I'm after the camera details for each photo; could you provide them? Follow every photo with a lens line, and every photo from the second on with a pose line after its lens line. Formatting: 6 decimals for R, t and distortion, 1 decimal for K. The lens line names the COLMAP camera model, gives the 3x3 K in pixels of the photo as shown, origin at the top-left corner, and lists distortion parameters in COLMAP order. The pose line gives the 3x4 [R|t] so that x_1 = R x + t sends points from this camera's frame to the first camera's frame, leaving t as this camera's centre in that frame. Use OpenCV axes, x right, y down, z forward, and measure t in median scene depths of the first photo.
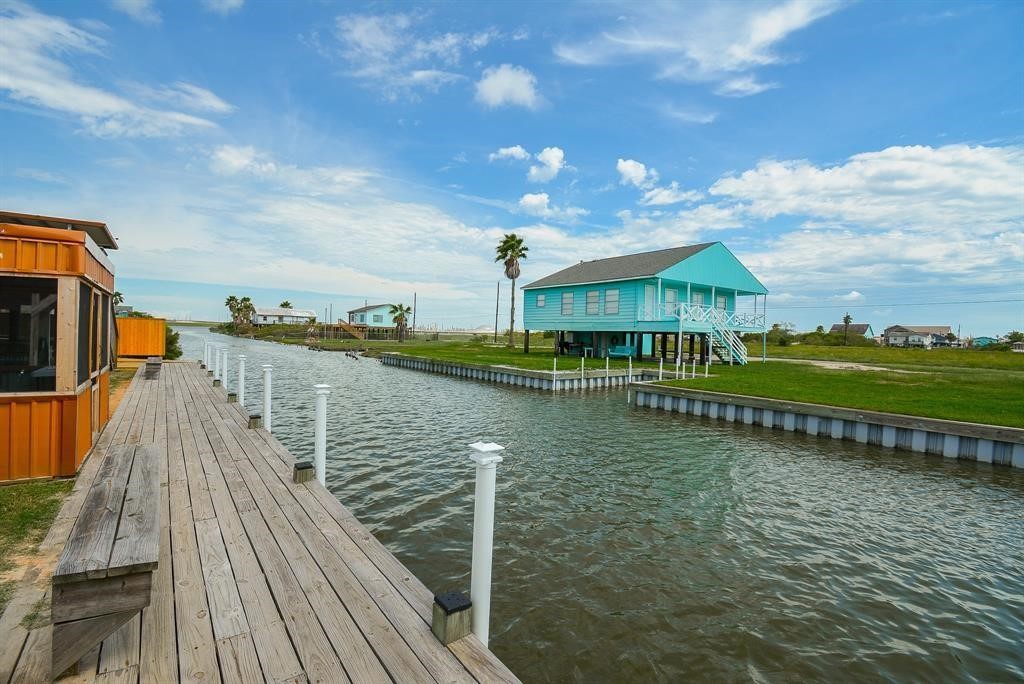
lens RADIAL K [[456.9, 0, 512.0], [0, 456.9, 342.0], [0, 0, 1]] dist [0.002205, -0.000437]
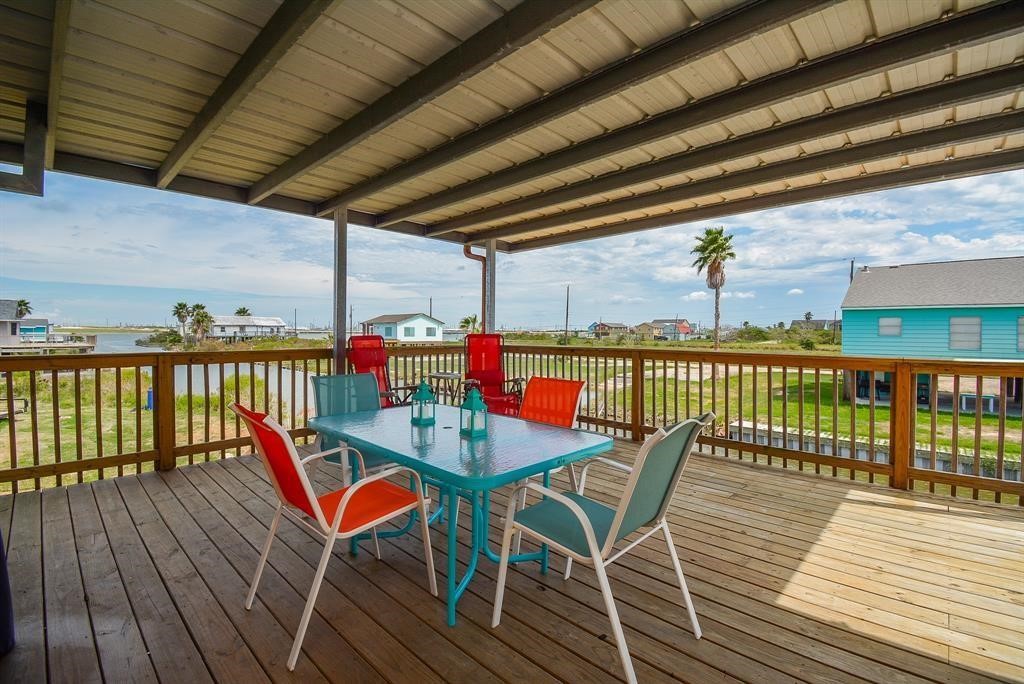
lens RADIAL K [[456.9, 0, 512.0], [0, 456.9, 342.0], [0, 0, 1]] dist [0.002205, -0.000437]
pose [[0.987410, -0.026464, 0.155950, -0.156012], [0.025485, 0.999641, 0.008269, -0.022718], [-0.156112, -0.004191, 0.987730, 0.108064]]
